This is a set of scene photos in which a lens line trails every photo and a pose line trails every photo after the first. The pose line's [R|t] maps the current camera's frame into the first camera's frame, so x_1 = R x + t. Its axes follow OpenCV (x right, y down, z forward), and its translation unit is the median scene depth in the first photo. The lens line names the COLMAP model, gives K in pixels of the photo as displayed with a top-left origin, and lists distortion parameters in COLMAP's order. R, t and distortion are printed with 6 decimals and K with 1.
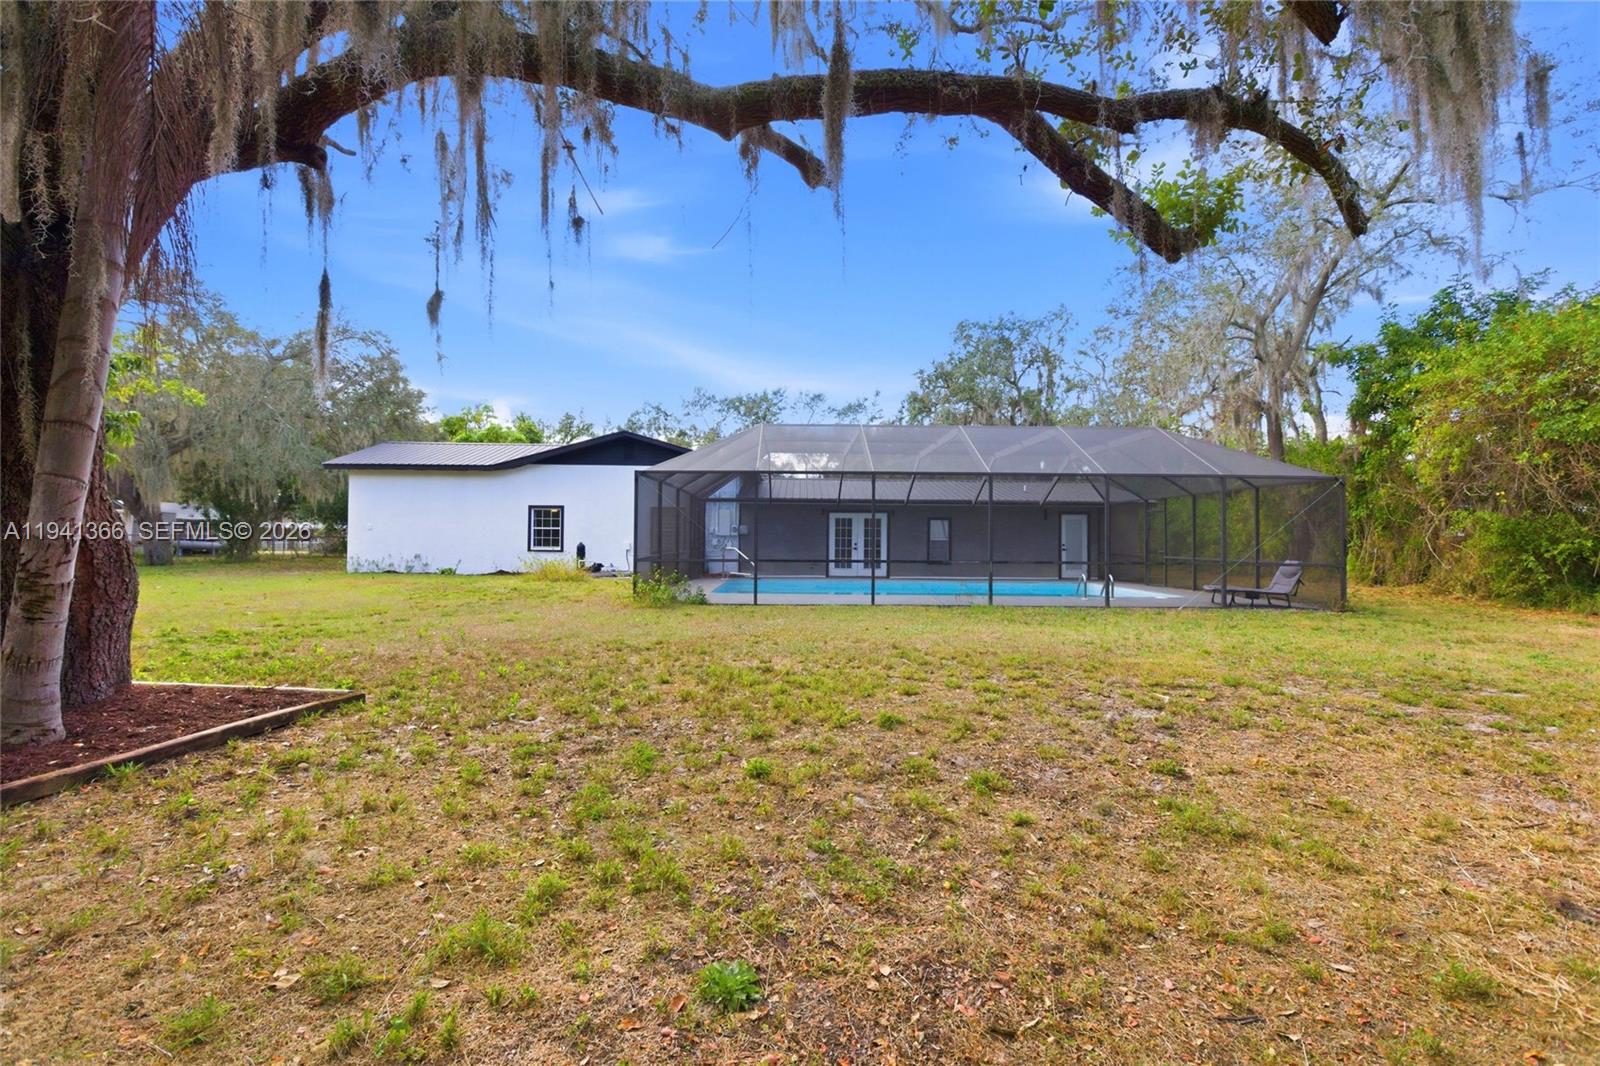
lens RADIAL K [[731.2, 0, 804.4], [0, 731.2, 533.5], [0, 0, 1]] dist [0.003307, 0.000767]
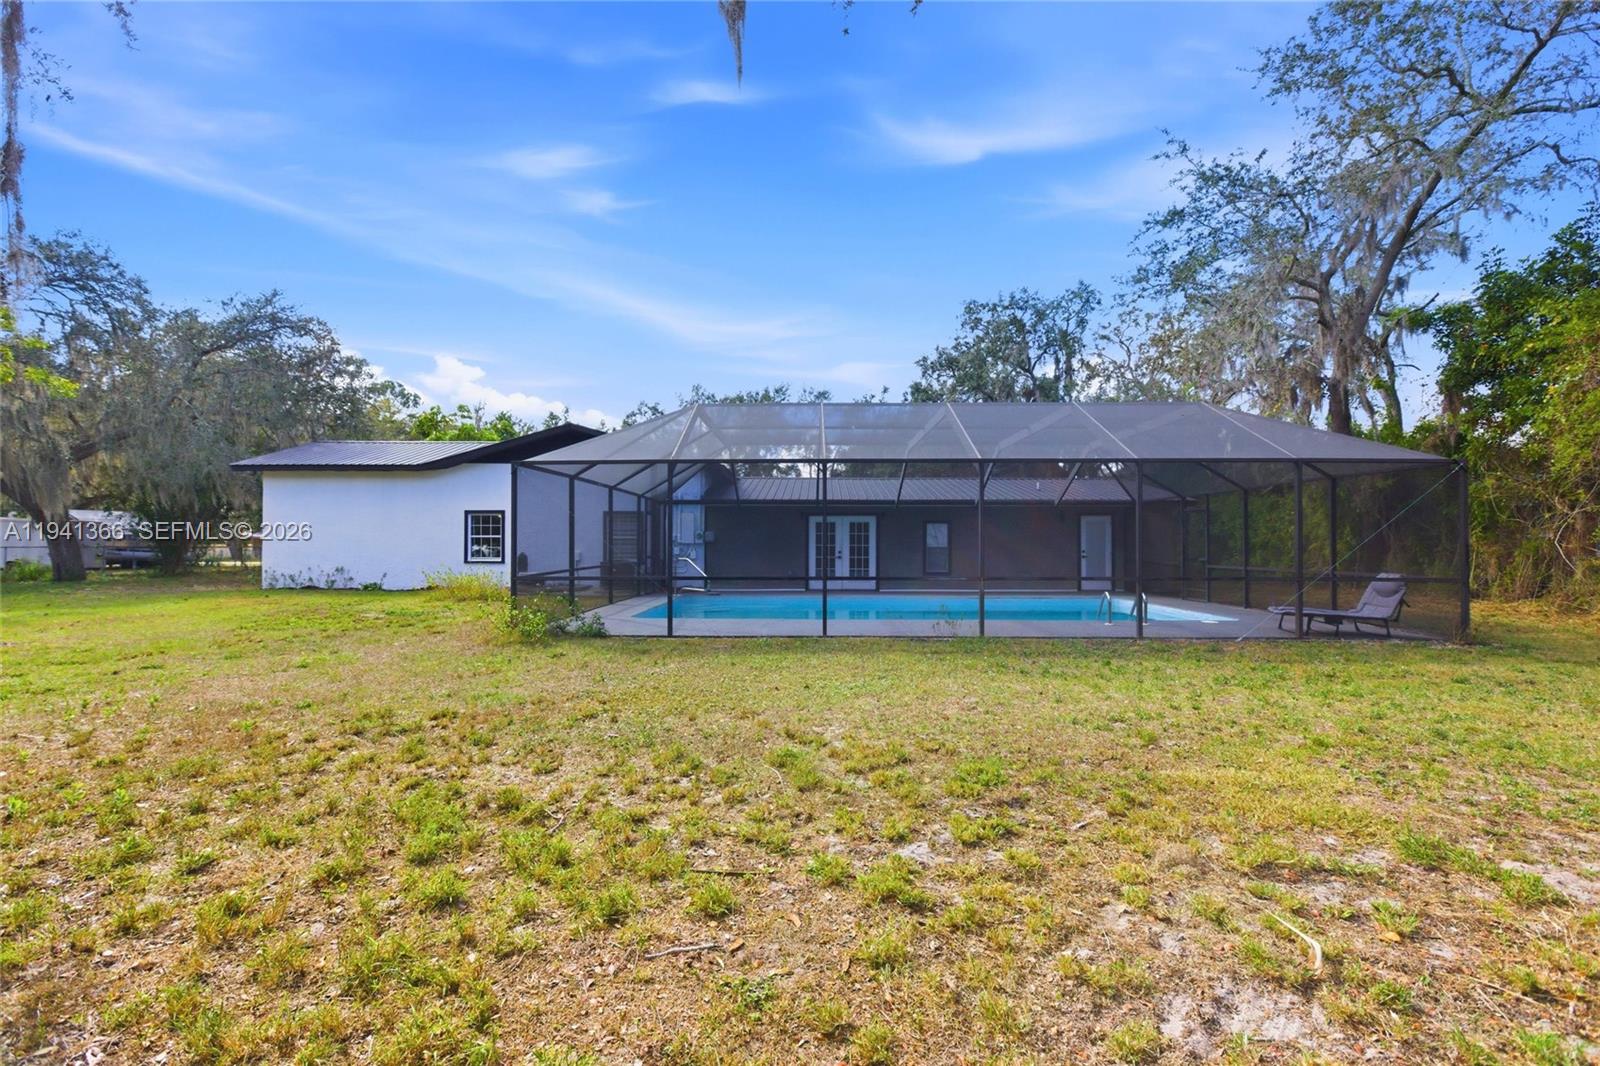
lens RADIAL K [[731.2, 0, 802.1], [0, 731.2, 543.0], [0, 0, 1]] dist [0.003307, 0.000767]
pose [[0.999502, -0.007488, -0.030651, 0.052804], [0.007689, 0.999950, 0.006425, -0.002124], [0.030602, -0.006658, 0.999509, 0.138540]]
